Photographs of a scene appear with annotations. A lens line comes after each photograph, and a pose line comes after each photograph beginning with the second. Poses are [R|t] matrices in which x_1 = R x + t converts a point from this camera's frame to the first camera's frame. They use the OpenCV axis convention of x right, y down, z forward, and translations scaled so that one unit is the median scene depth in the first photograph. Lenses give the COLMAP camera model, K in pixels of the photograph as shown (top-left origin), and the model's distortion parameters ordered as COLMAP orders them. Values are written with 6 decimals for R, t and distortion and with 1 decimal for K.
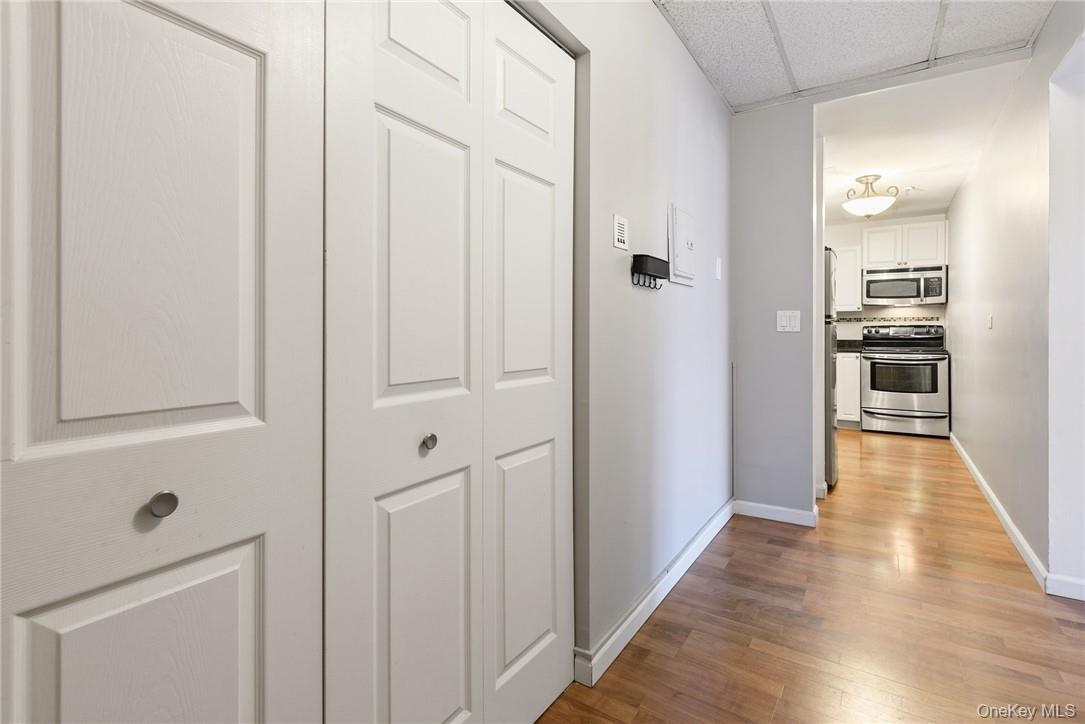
lens RADIAL K [[521.3, 0, 531.7], [0, 521.3, 332.0], [0, 0, 1]] dist [0.001299, 0.000180]
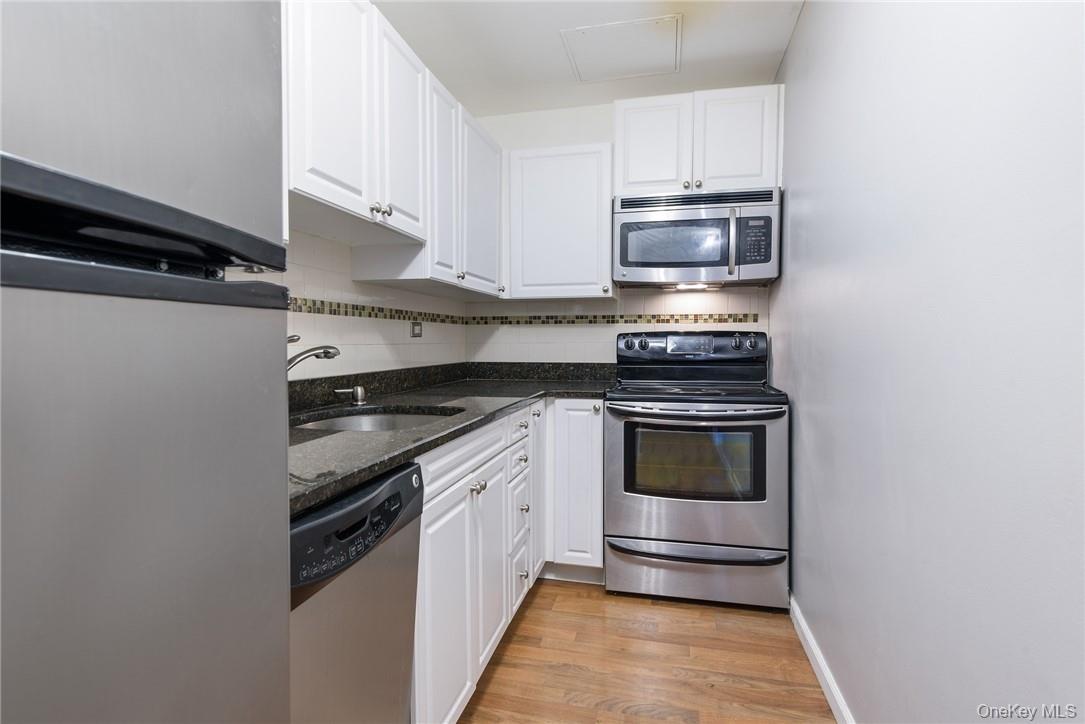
lens RADIAL K [[575.7, 0, 540.4], [0, 575.7, 359.2], [0, 0, 1]] dist [-0.000651, -0.000235]
pose [[0.931184, -0.009901, 0.364416, 0.422457], [-0.001065, 0.999553, 0.029880, -0.003766], [-0.364549, -0.028212, 0.930757, 0.604620]]
